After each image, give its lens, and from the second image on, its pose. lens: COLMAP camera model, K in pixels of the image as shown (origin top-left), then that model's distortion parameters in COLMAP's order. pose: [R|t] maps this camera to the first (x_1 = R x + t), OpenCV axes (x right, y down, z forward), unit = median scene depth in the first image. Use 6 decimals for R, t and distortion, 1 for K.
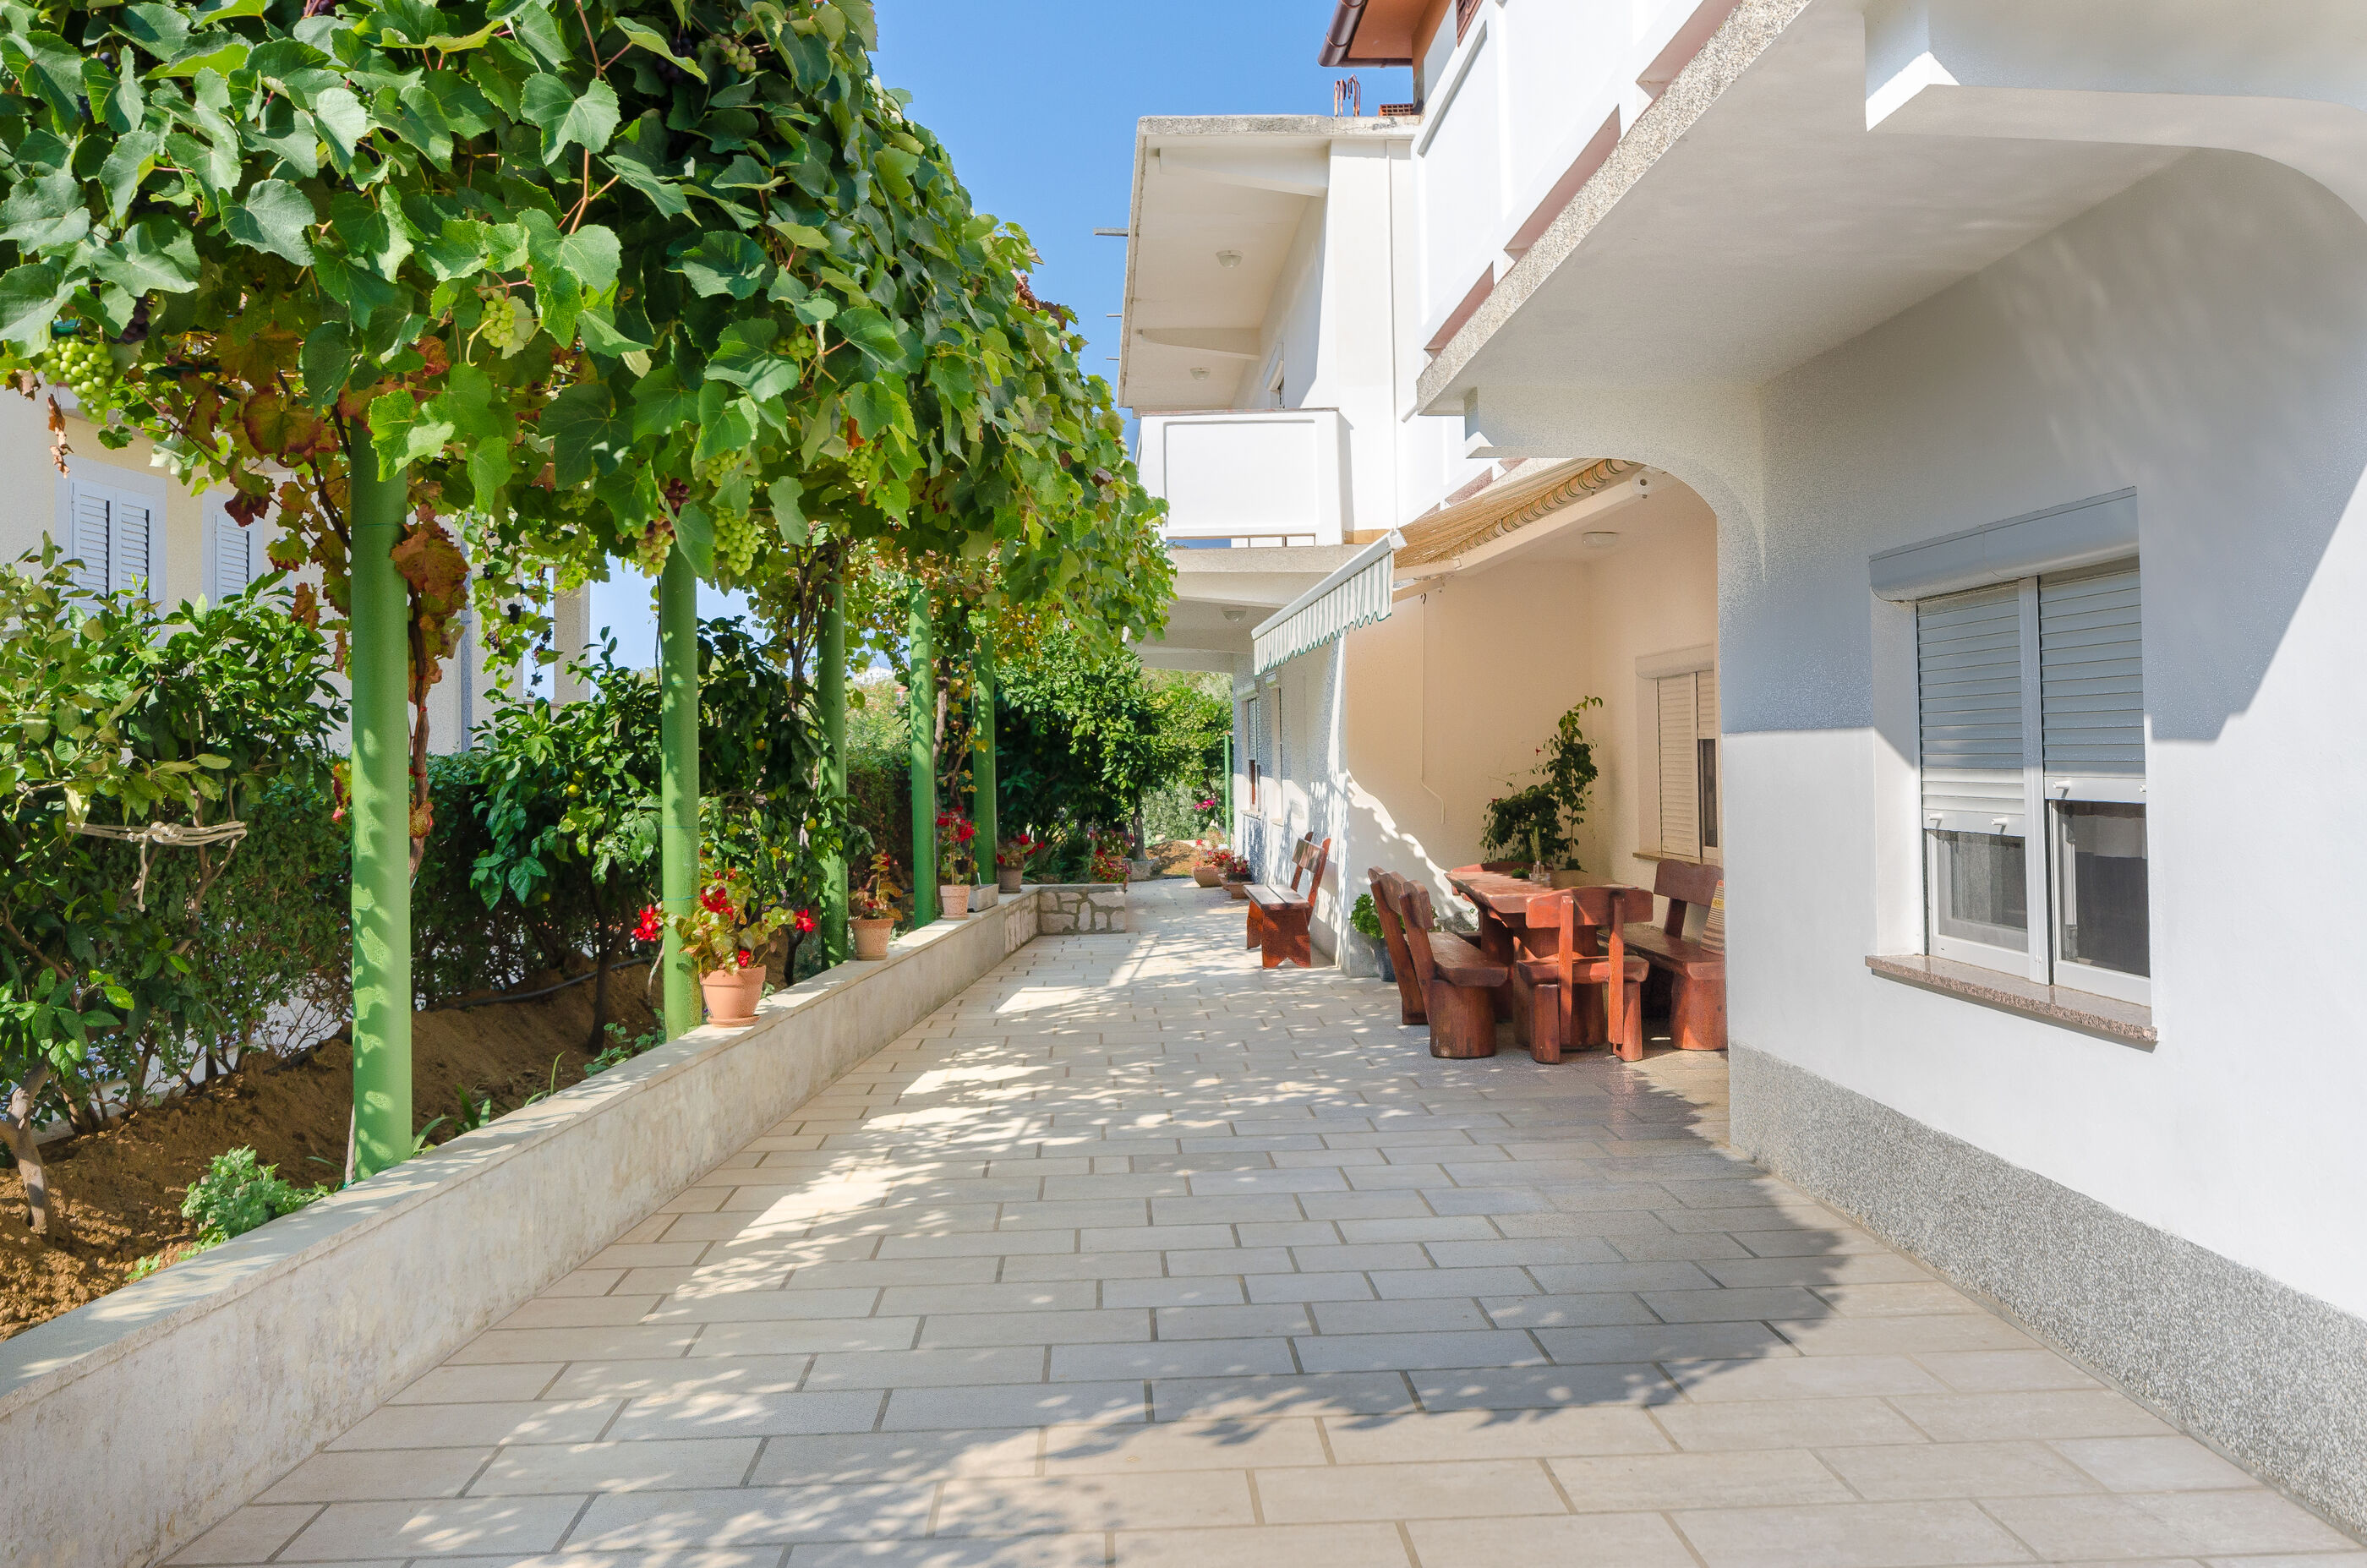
lens RADIAL K [[1993.7, 0, 1255.0], [0, 1993.7, 666.1], [0, 0, 1]] dist [-0.006463, -0.005618]
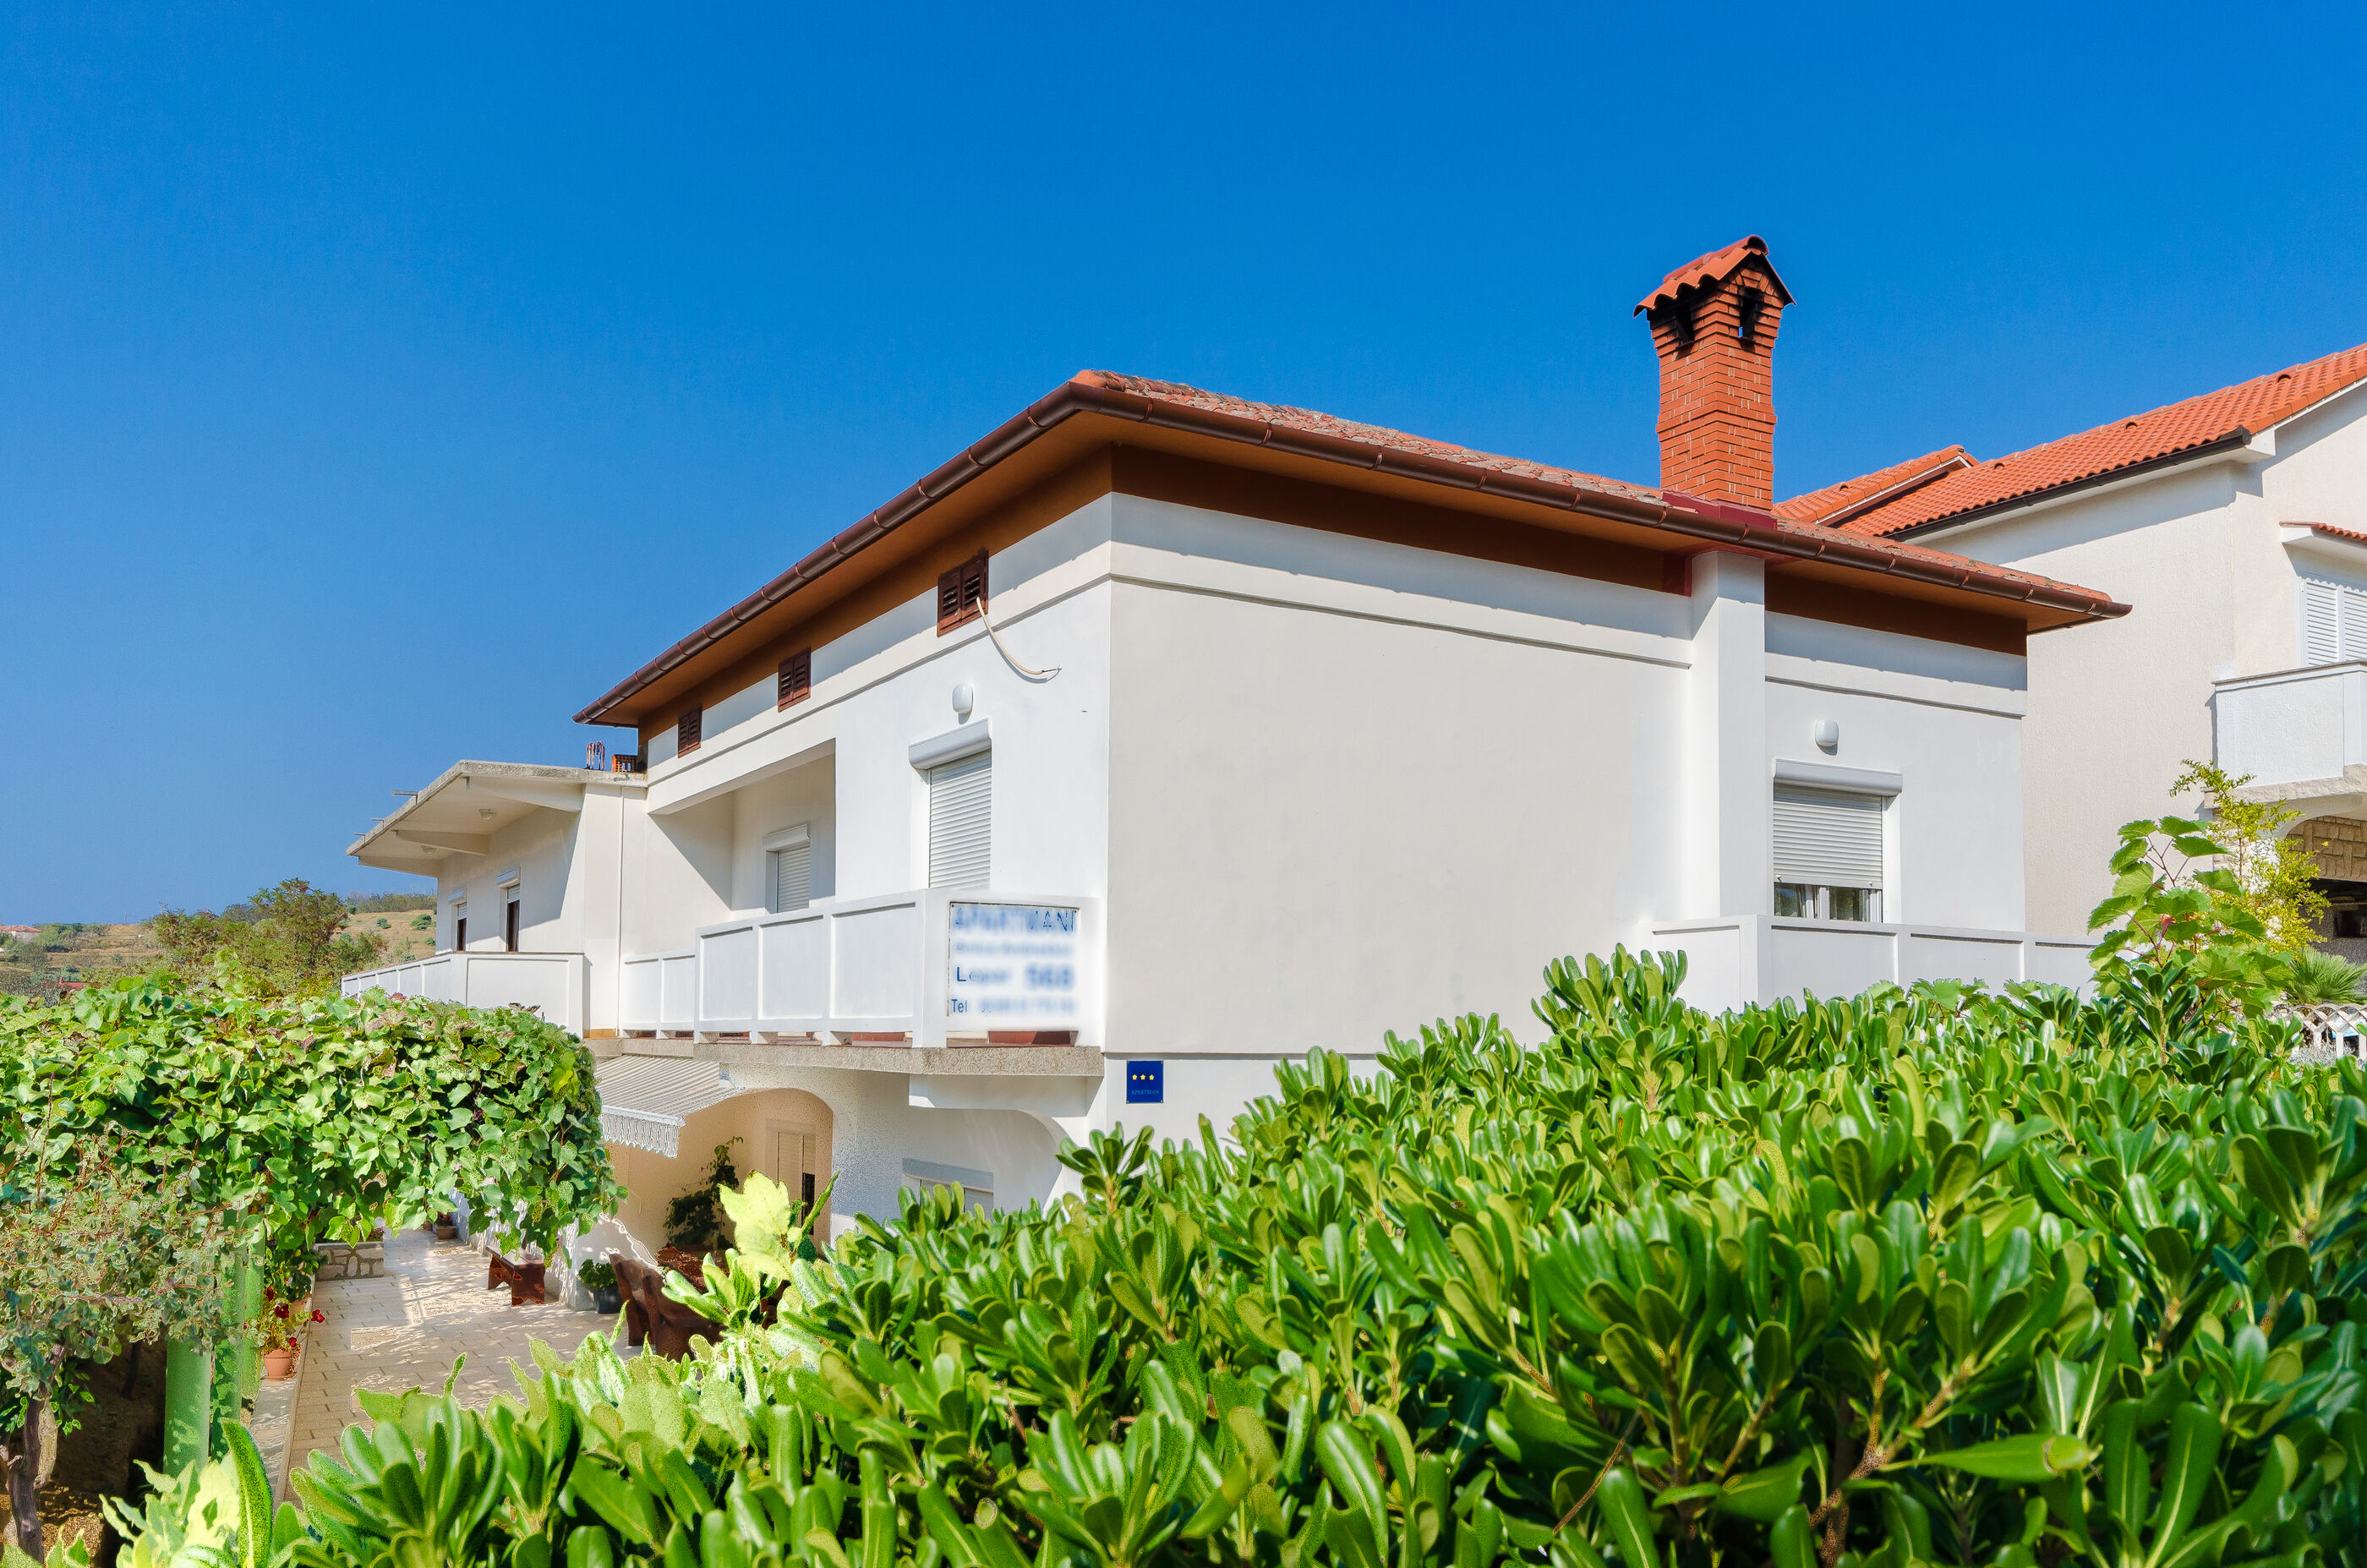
lens RADIAL K [[1765.0, 0, 1177.6], [0, 1765.0, 919.2], [0, 0, 1]] dist [-0.008277, -0.003259]
pose [[0.895326, 0.048000, 0.442818, -0.189848], [-0.038740, 0.998801, -0.029939, -0.158157], [-0.443724, 0.009650, 0.896112, -0.569151]]
